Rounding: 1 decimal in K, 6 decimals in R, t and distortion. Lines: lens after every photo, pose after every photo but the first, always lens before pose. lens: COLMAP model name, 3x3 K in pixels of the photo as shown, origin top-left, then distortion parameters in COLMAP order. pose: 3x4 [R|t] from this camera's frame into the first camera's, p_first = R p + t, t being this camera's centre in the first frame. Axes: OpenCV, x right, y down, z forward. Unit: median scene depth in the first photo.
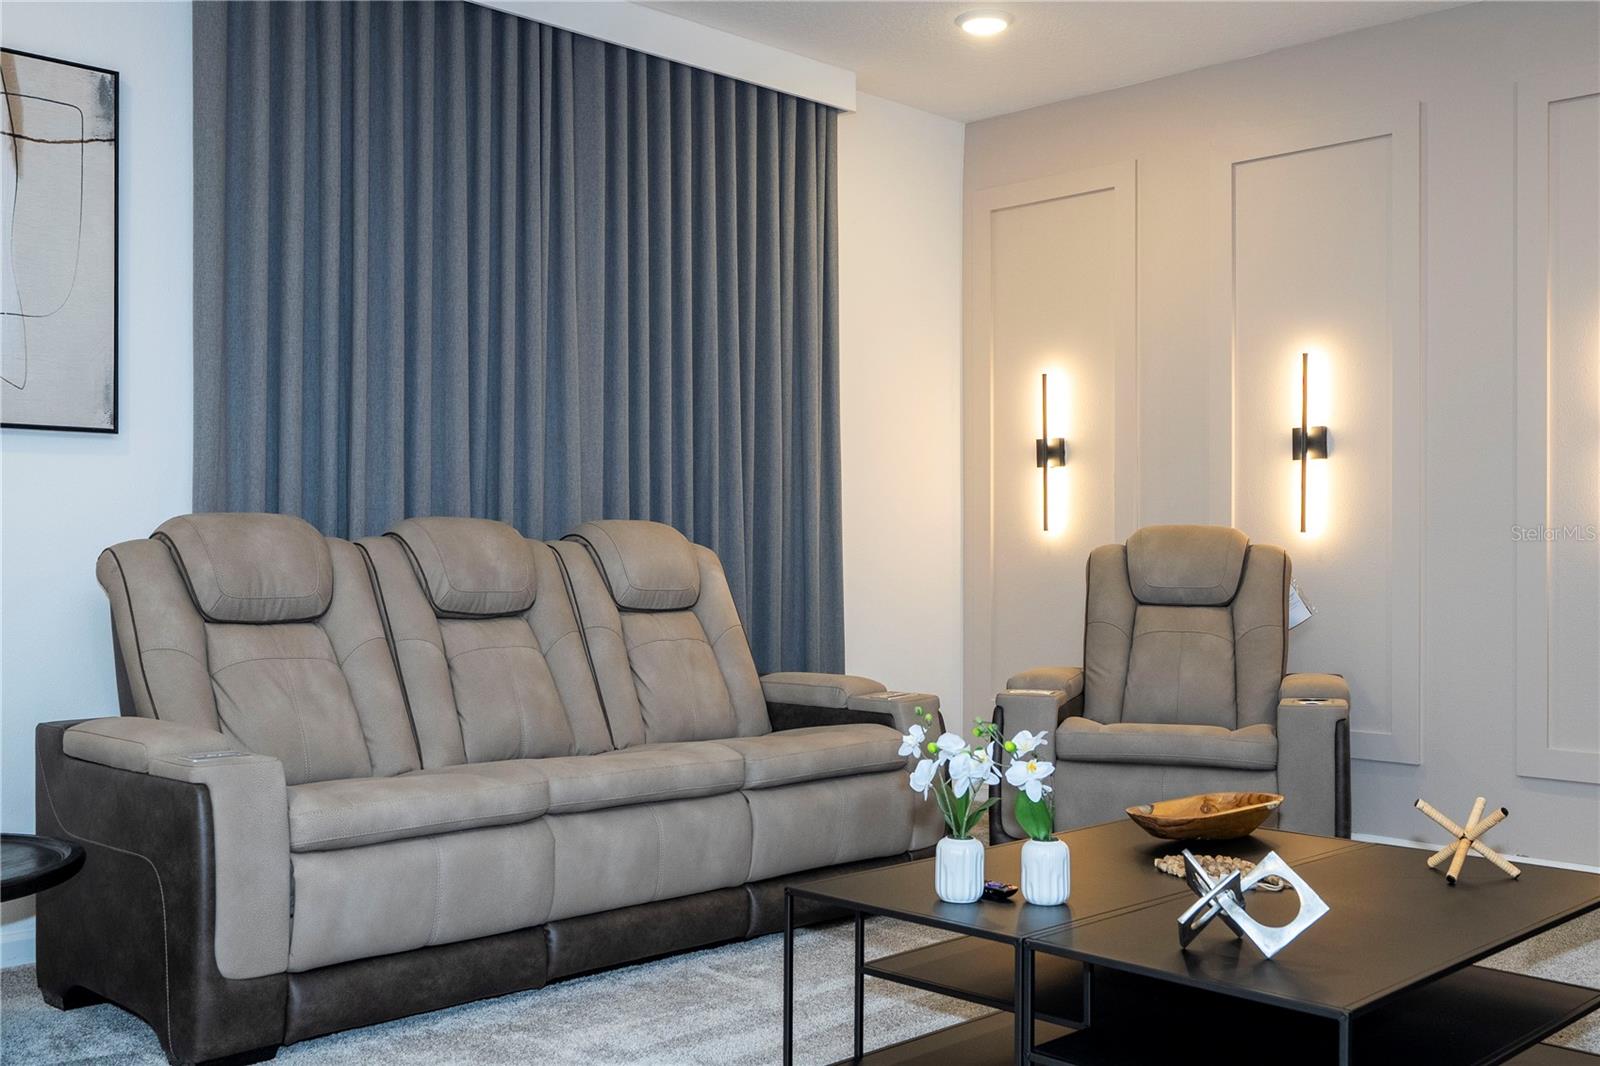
lens RADIAL K [[1621.5, 0, 800.0], [0, 1621.5, 533.0], [0, 0, 1]] dist [0.005965, -0.001270]
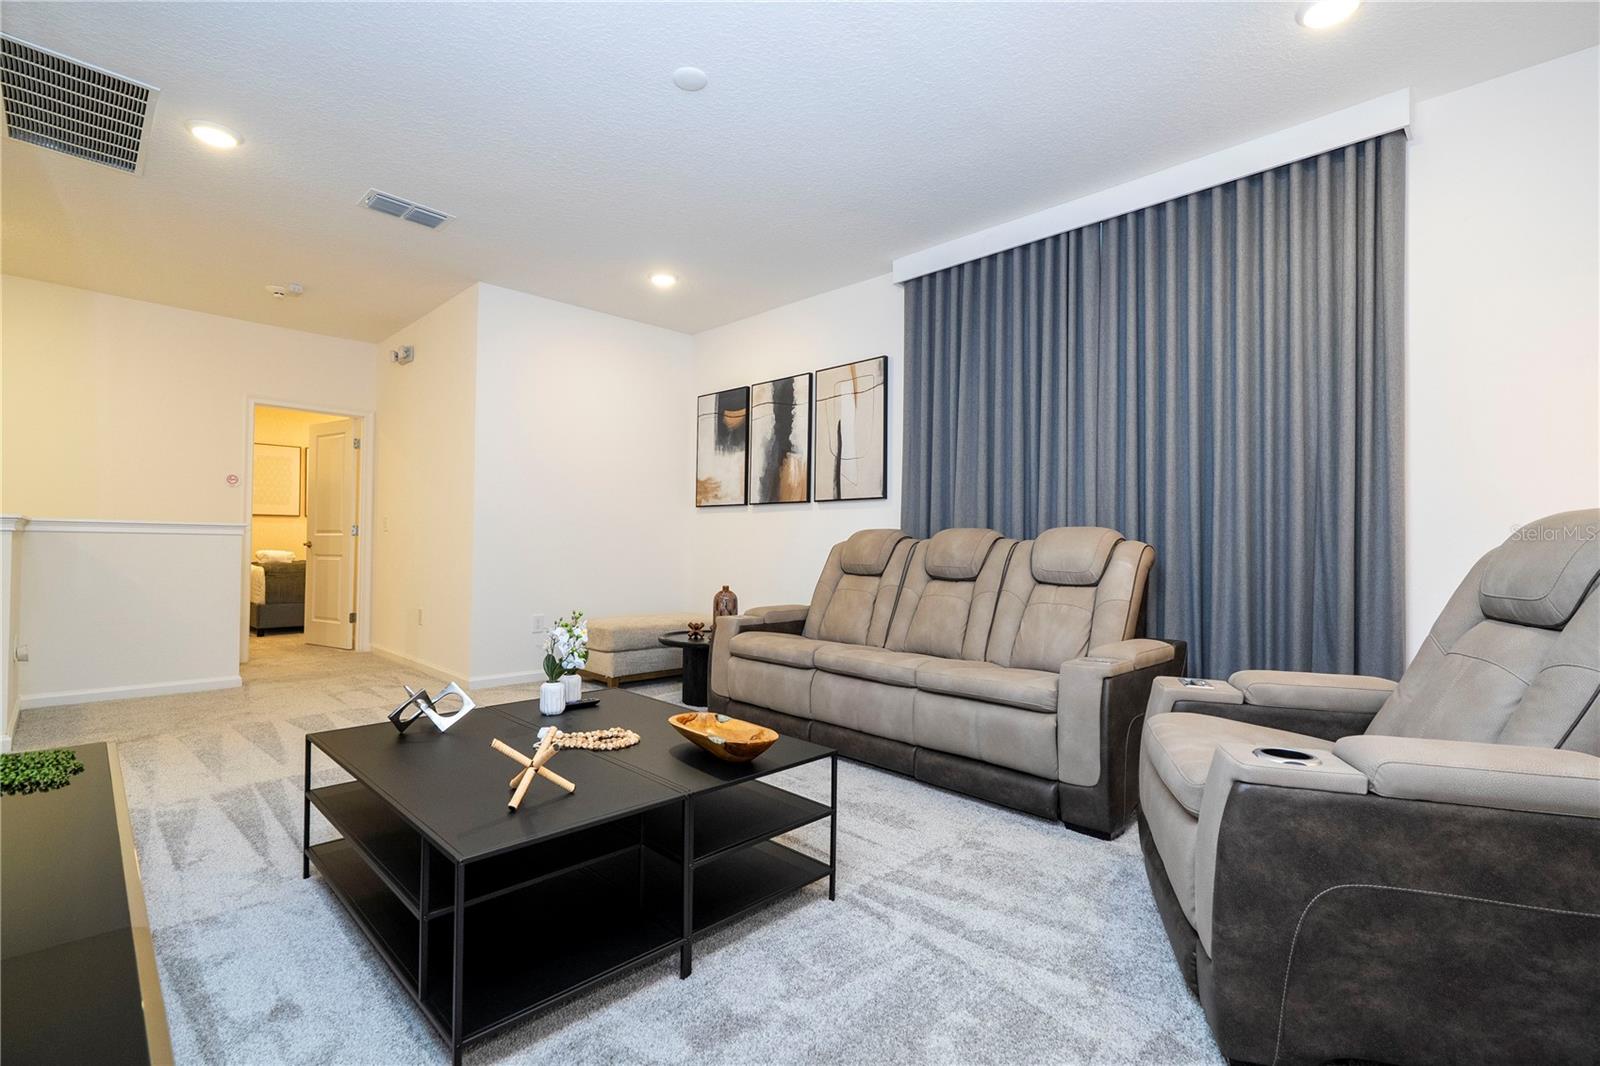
lens RADIAL K [[732.1, 0, 815.4], [0, 732.1, 536.2], [0, 0, 1]] dist [-0.001473, 0.000097]
pose [[-0.004936, -0.018927, -0.999809, 0.711862], [-0.004394, 0.999812, -0.018905, 0.018586], [0.999978, 0.004300, -0.005018, 0.898349]]
